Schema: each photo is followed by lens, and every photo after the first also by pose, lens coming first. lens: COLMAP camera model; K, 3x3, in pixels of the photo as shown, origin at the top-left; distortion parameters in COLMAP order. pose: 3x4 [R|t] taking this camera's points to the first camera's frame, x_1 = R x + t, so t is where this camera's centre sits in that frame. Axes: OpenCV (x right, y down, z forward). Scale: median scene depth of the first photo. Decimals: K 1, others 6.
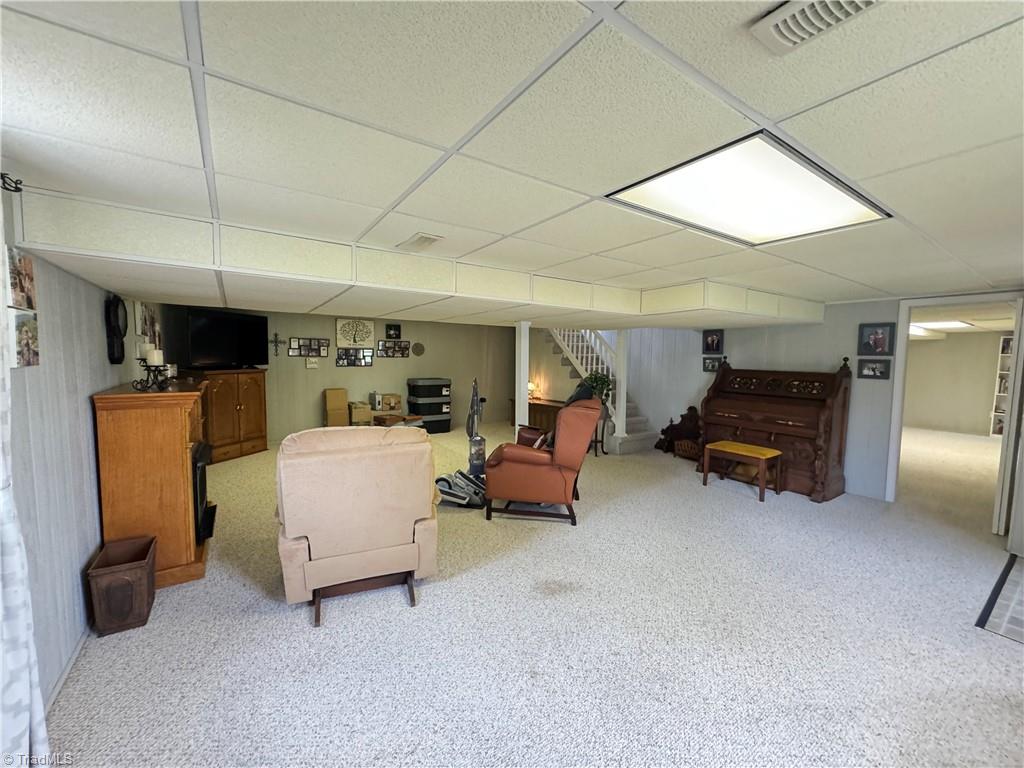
lens RADIAL K [[407.9, 0, 512.4], [0, 407.9, 386.0], [0, 0, 1]] dist [-0.000917, -0.000254]
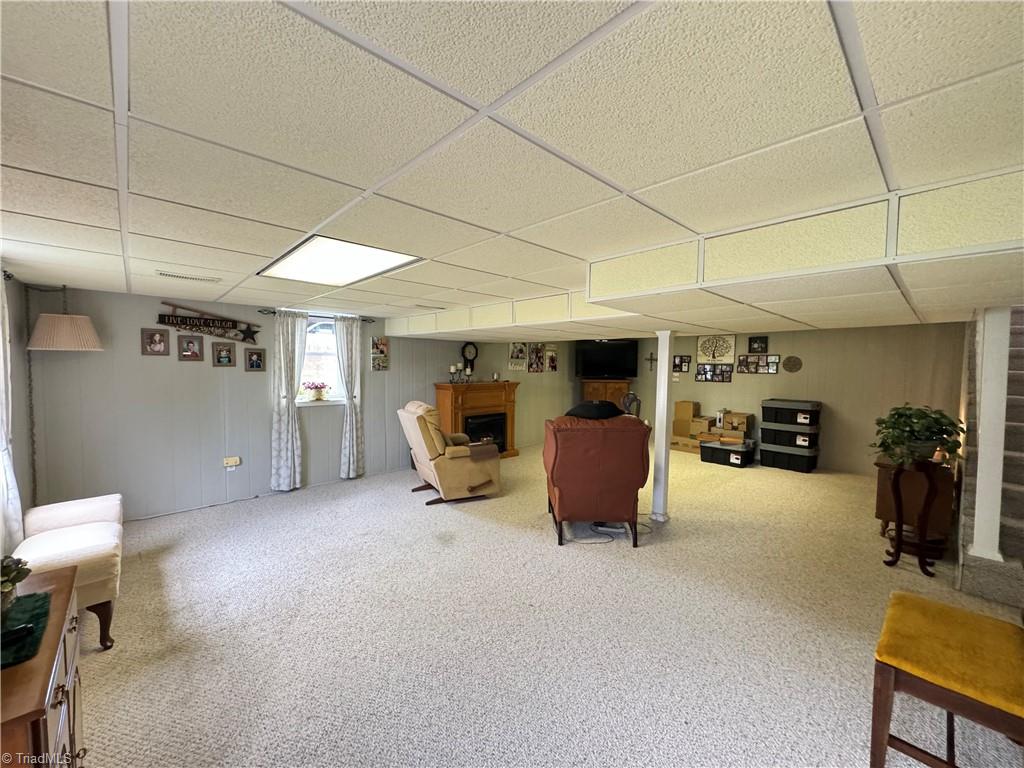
lens RADIAL K [[407.9, 0, 509.0], [0, 407.9, 382.5], [0, 0, 1]] dist [-0.000917, -0.000254]
pose [[0.146760, 0.031883, -0.988658, 0.562958], [-0.085443, 0.996153, 0.019441, -0.024130], [0.985475, 0.081621, 0.148920, 0.373425]]
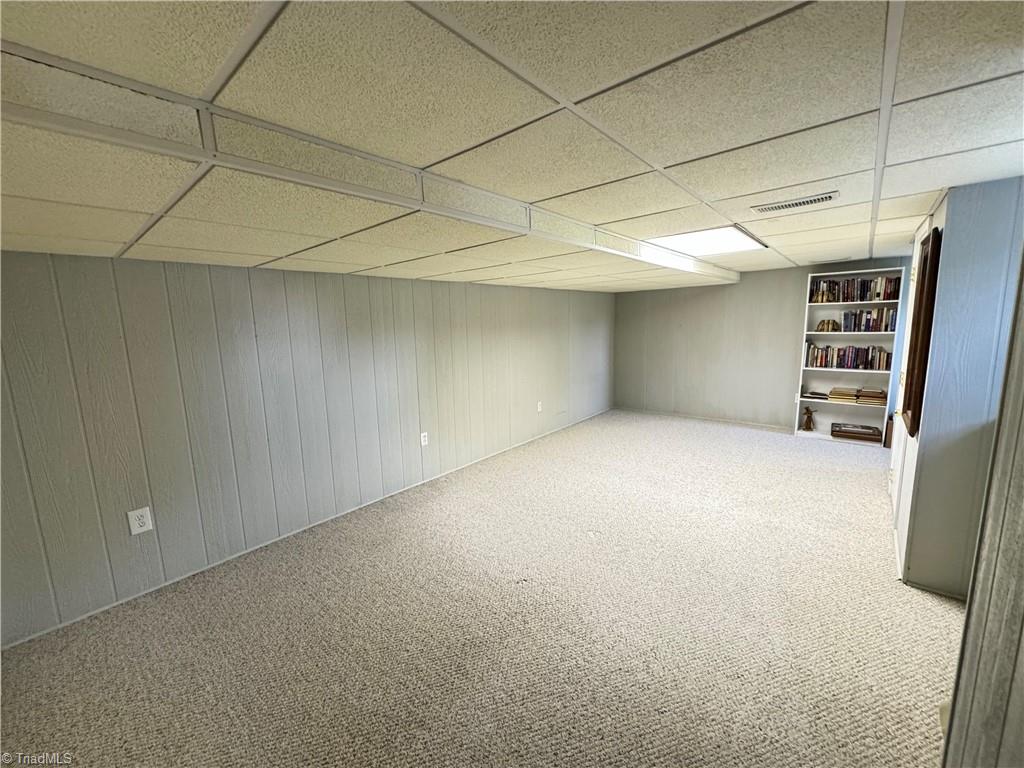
lens RADIAL K [[407.9, 0, 509.5], [0, 407.9, 383.0], [0, 0, 1]] dist [-0.000917, -0.000254]
pose [[0.966113, -0.081230, 0.245004, 0.182689], [0.063551, 0.994828, 0.079236, -0.010526], [-0.250174, -0.060981, 0.966279, 0.154476]]
